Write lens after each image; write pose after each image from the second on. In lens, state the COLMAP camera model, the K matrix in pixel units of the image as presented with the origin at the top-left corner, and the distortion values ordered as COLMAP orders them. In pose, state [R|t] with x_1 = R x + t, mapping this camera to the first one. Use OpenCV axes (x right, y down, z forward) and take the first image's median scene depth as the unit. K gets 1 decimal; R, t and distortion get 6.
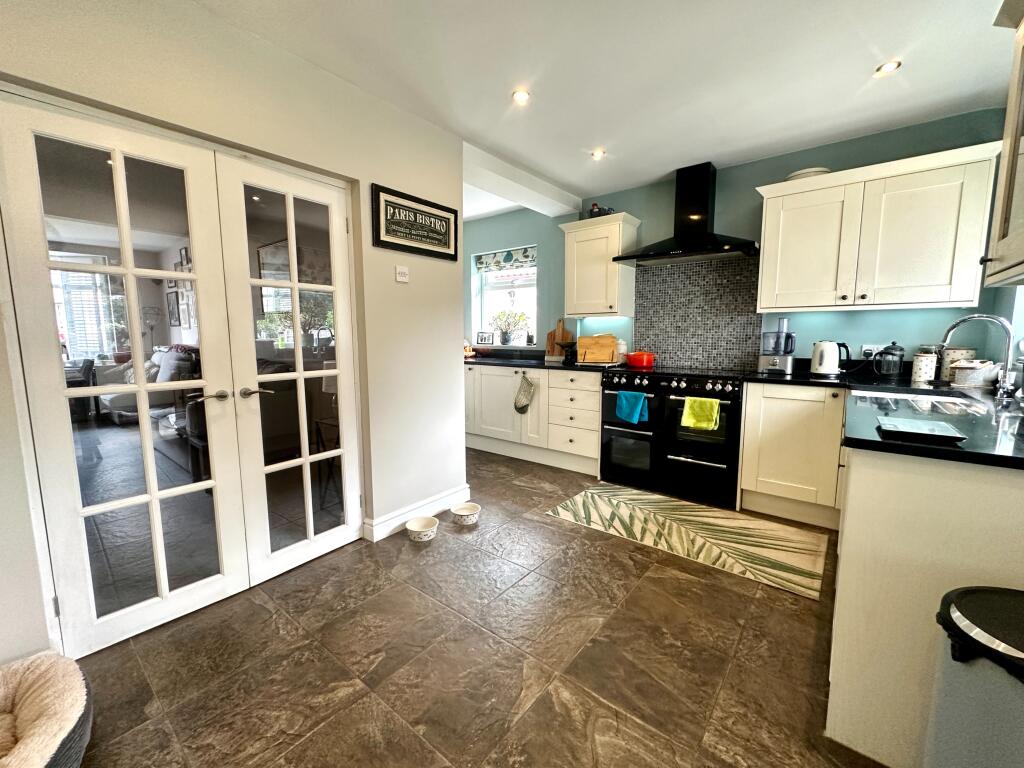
lens RADIAL K [[410.4, 0, 513.2], [0, 410.4, 381.8], [0, 0, 1]] dist [0.000445, 0.000115]
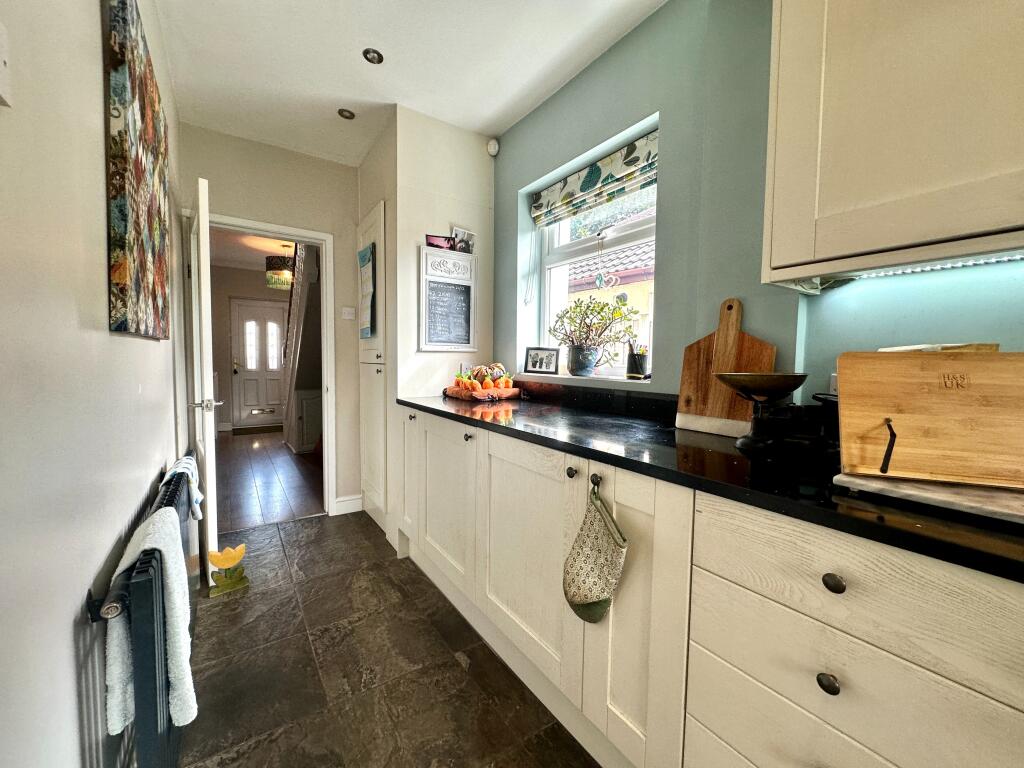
lens RADIAL K [[410.4, 0, 513.2], [0, 410.4, 381.8], [0, 0, 1]] dist [0.000445, 0.000115]
pose [[0.957307, 0.026706, -0.287837, 0.041192], [-0.044398, 0.997493, -0.055112, -0.057915], [0.285644, 0.065539, 0.956092, 0.579320]]
